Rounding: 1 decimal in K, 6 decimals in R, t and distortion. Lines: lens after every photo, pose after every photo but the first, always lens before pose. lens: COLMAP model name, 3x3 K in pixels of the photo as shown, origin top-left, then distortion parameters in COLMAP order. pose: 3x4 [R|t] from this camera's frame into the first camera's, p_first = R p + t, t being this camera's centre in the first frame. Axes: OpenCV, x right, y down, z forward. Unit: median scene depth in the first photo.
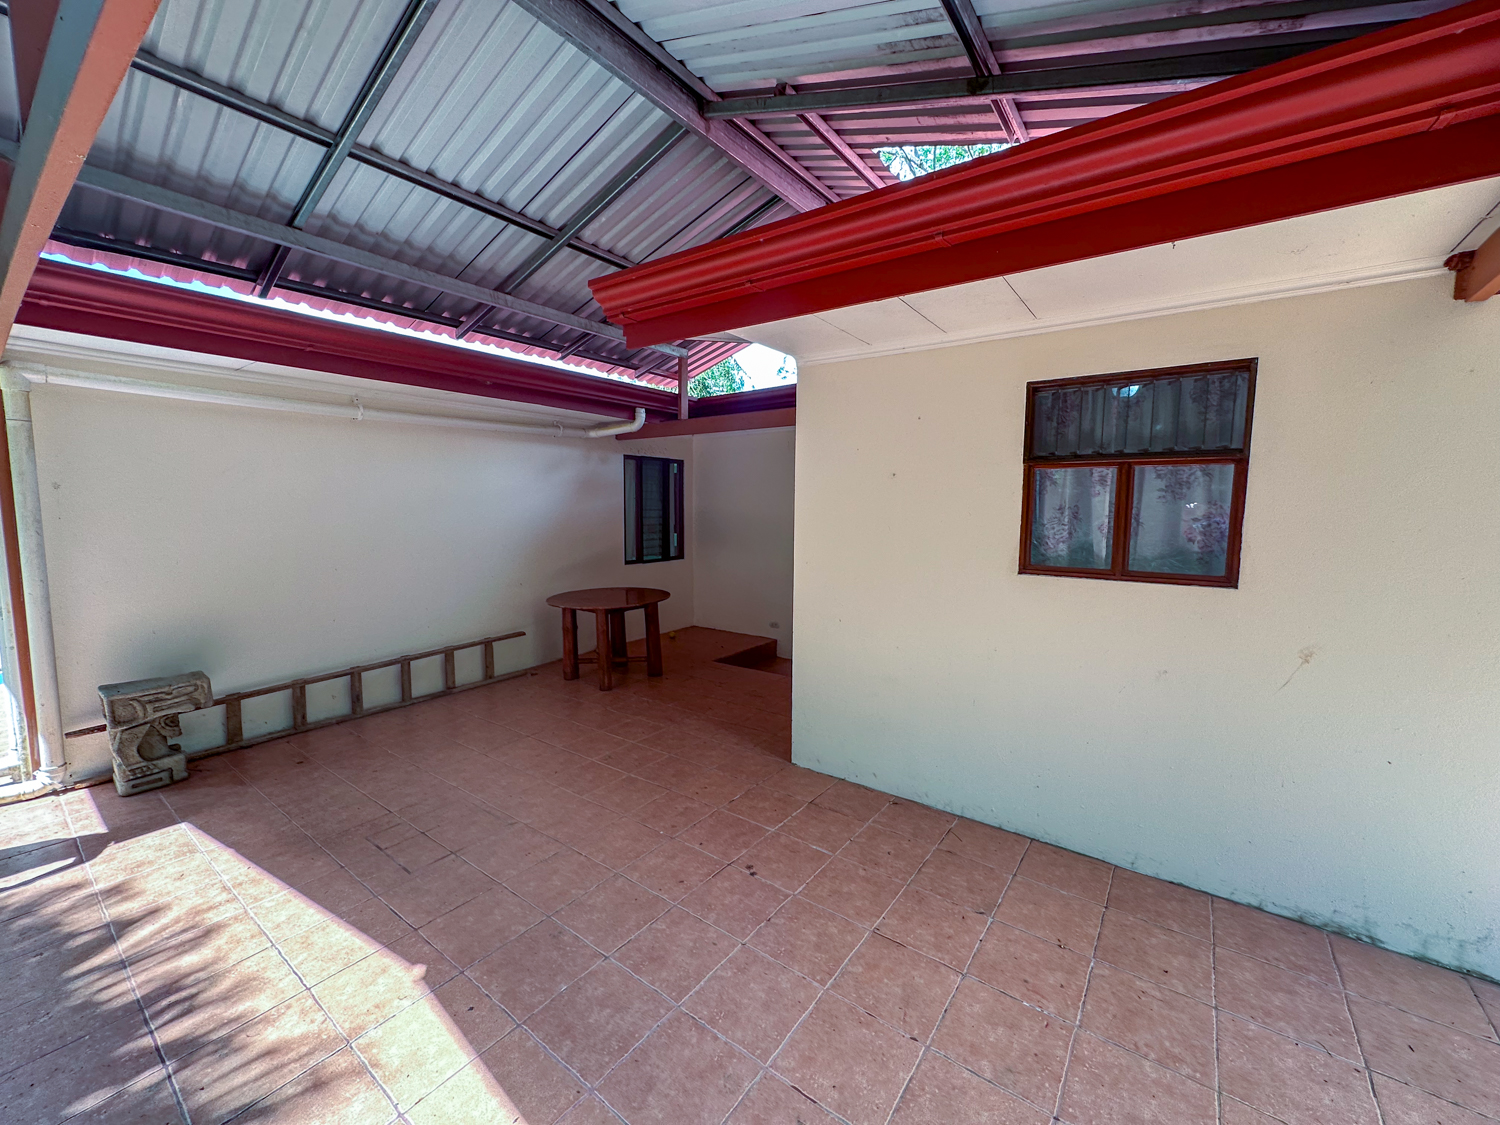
lens RADIAL K [[599.0, 0, 747.4], [0, 599.0, 560.7], [0, 0, 1]] dist [-0.005778, 0.000541]
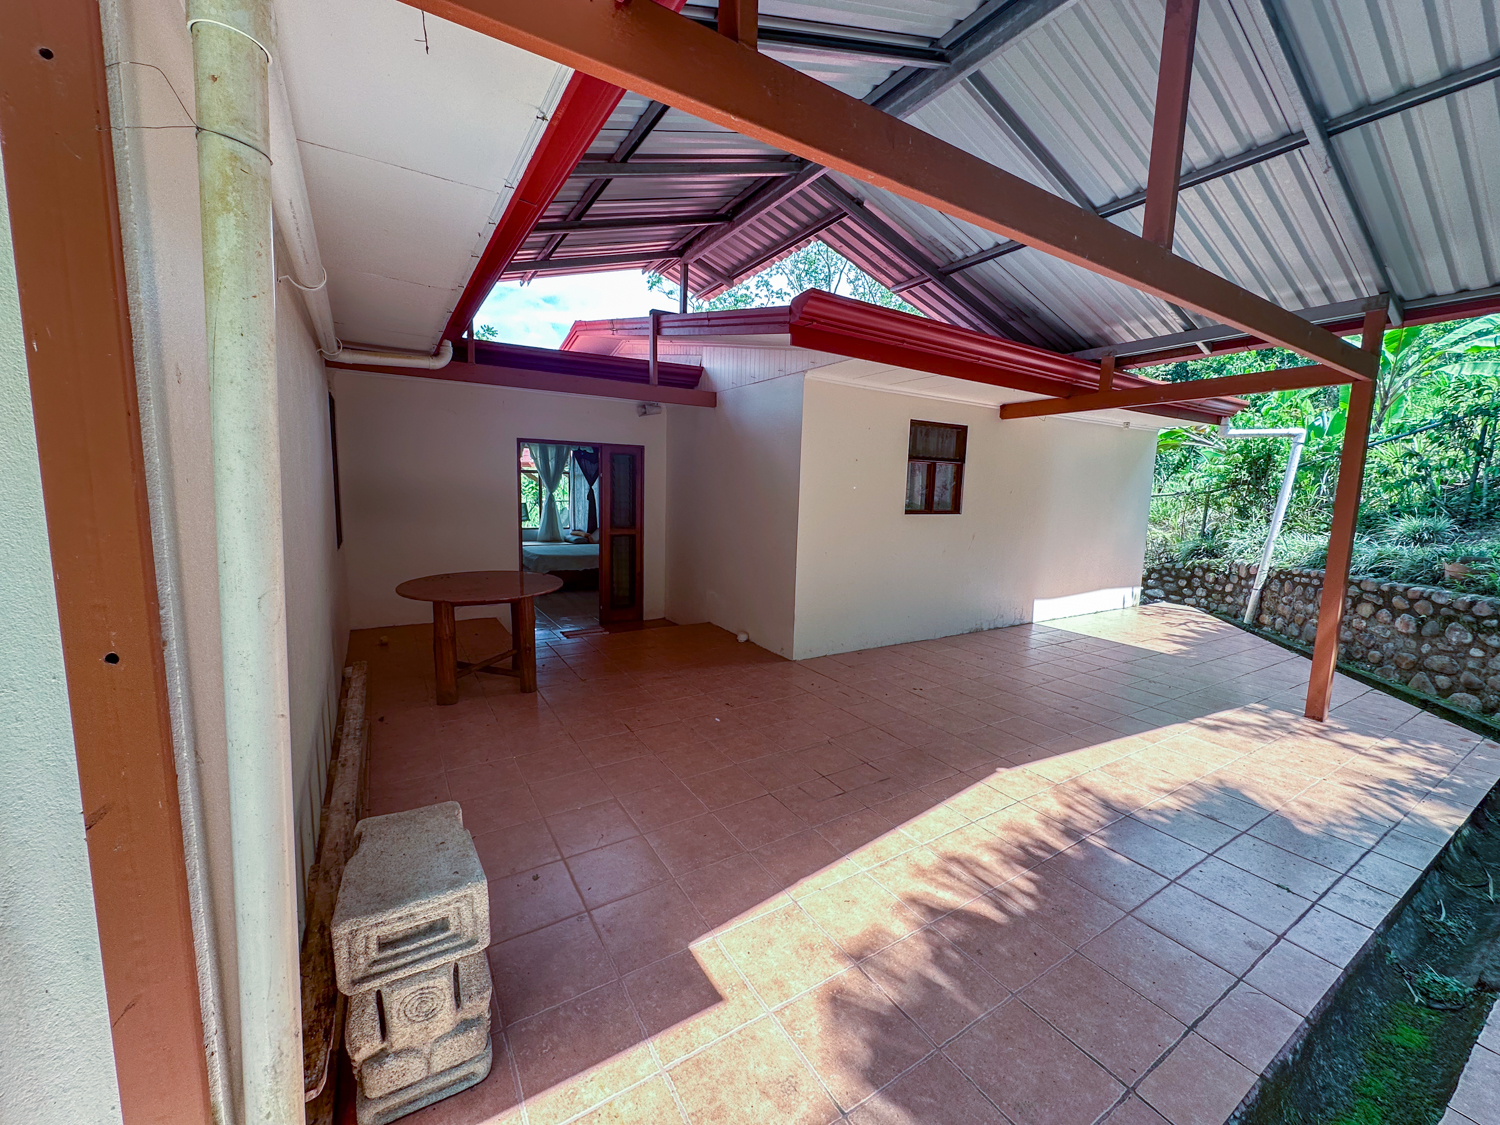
lens RADIAL K [[599.0, 0, 748.7], [0, 599.0, 563.4], [0, 0, 1]] dist [-0.005778, 0.000541]
pose [[0.366117, -0.106882, 0.924410, -2.032749], [0.068455, 0.993784, 0.087791, -0.031056], [-0.928047, 0.031138, 0.371158, 0.936229]]
